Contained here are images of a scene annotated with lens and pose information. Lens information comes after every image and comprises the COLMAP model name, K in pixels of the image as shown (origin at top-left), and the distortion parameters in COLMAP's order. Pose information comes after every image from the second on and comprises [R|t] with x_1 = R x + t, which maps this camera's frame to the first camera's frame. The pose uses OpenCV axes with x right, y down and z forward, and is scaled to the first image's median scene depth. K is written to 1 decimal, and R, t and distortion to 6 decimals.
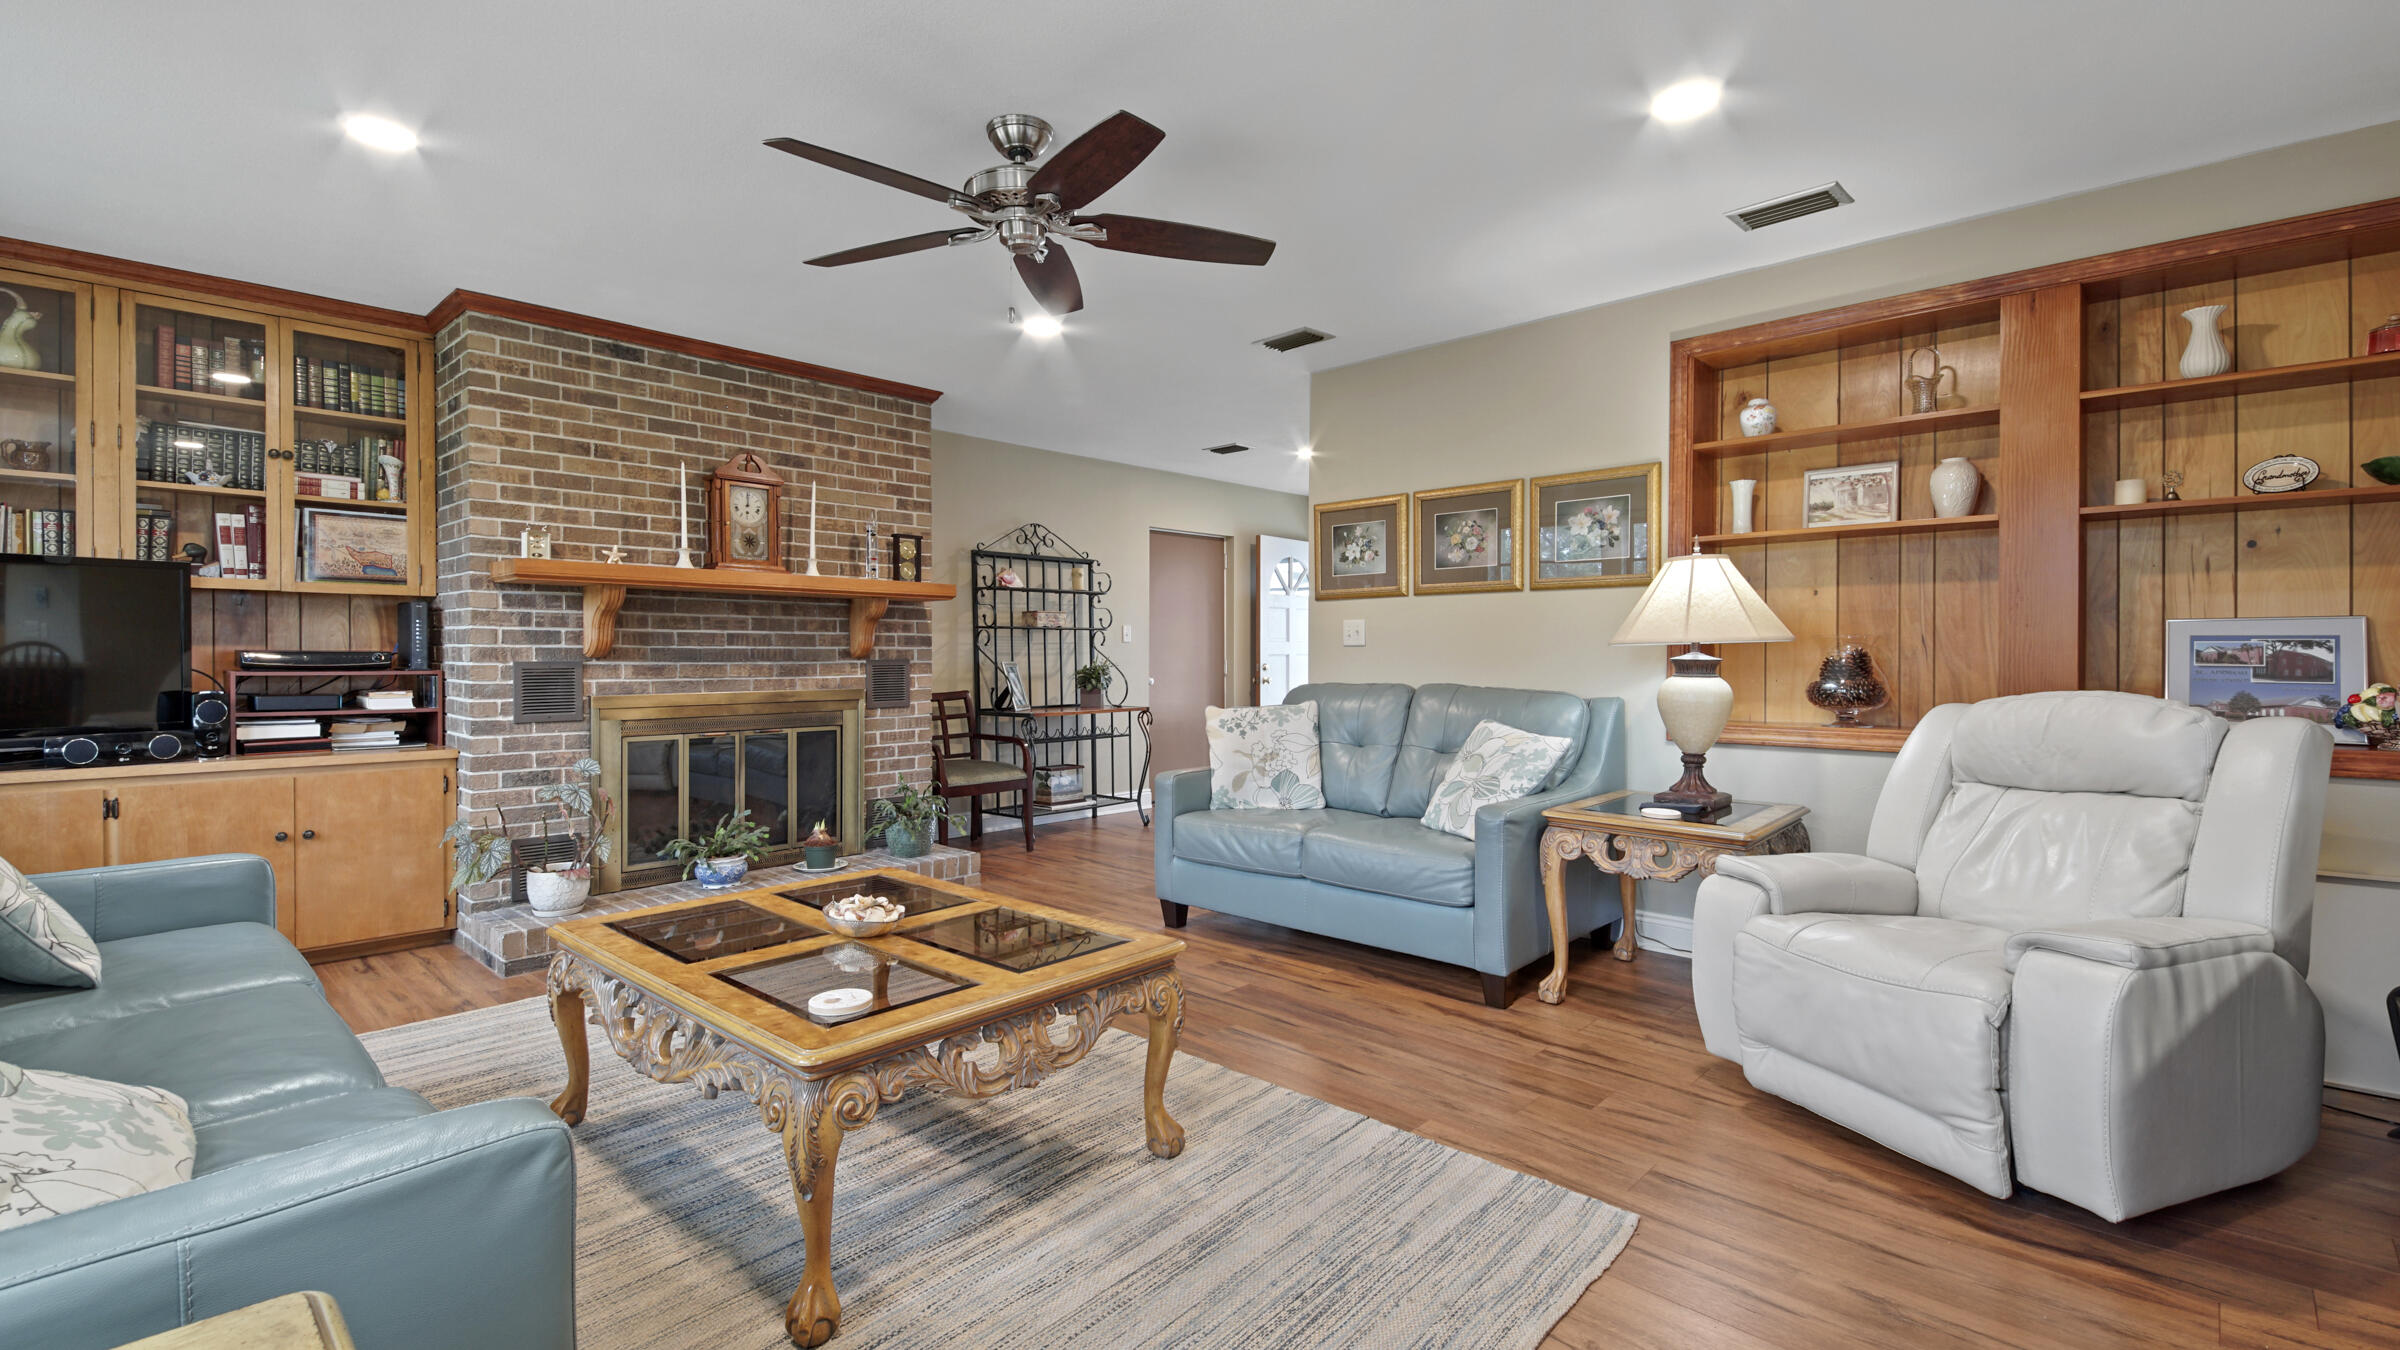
lens RADIAL K [[1048.1, 0, 1204.5], [0, 1048.1, 657.3], [0, 0, 1]] dist [0.021033, -0.011851]
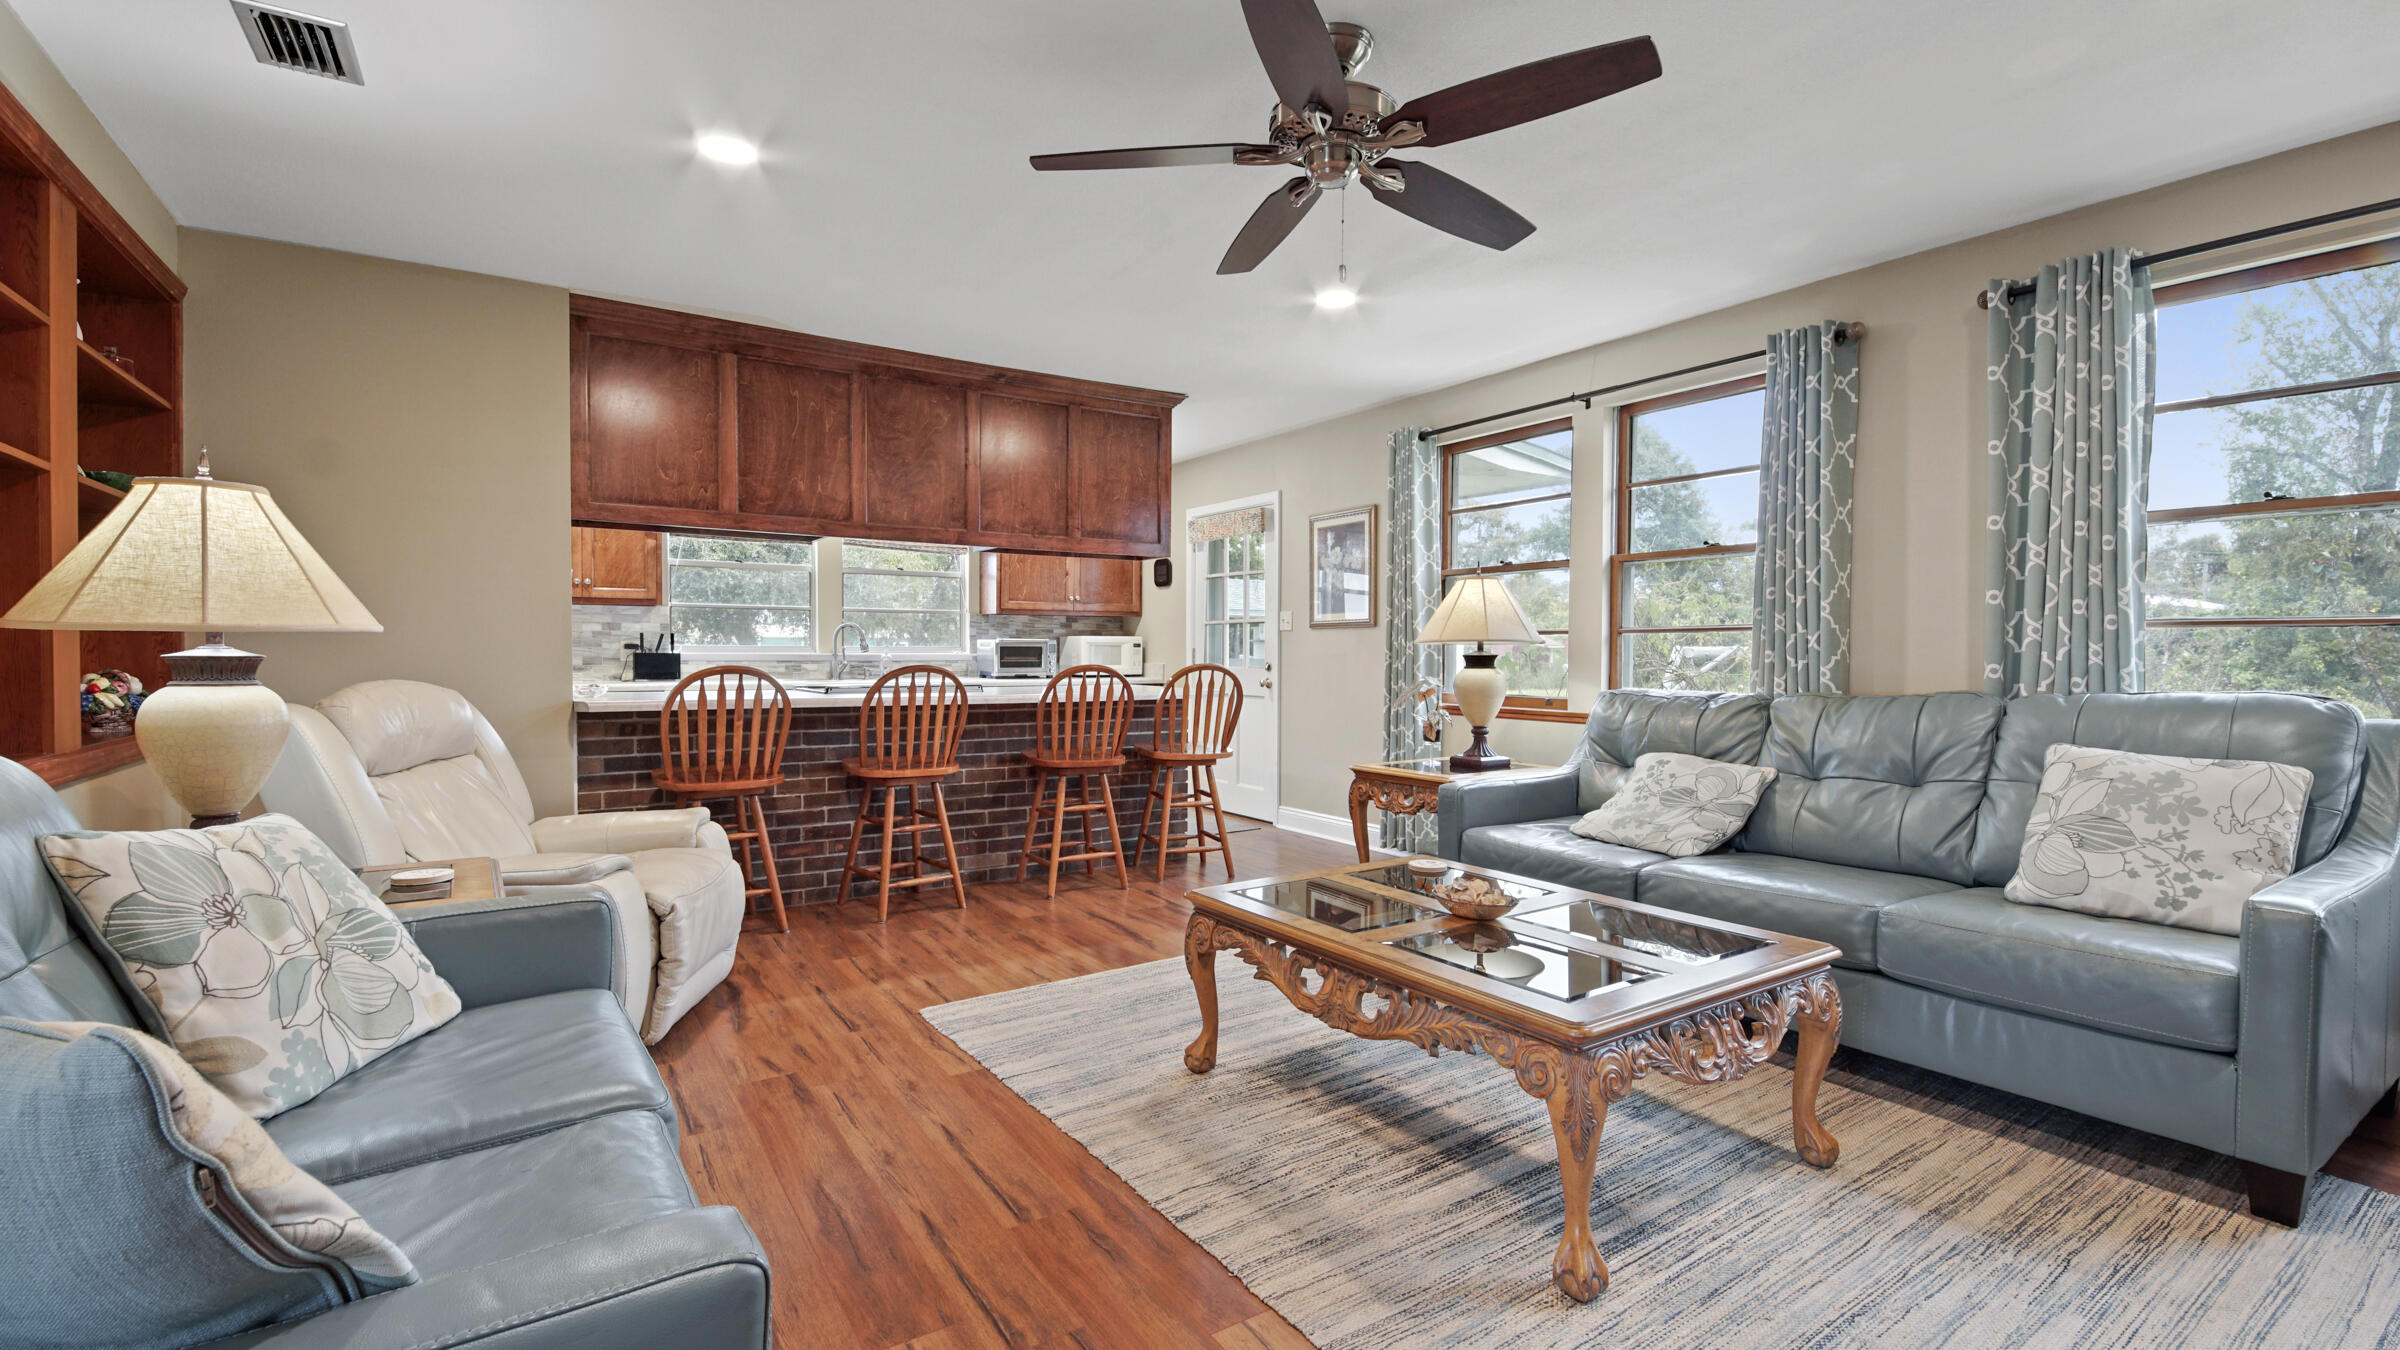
lens RADIAL K [[1048.1, 0, 1180.2], [0, 1048.1, 675.1], [0, 0, 1]] dist [0.021033, -0.011851]
pose [[-0.965579, -0.007265, 0.260010, -0.310225], [-0.000776, 0.999686, 0.025053, -0.002962], [-0.260110, 0.023989, -0.965281, 2.069445]]
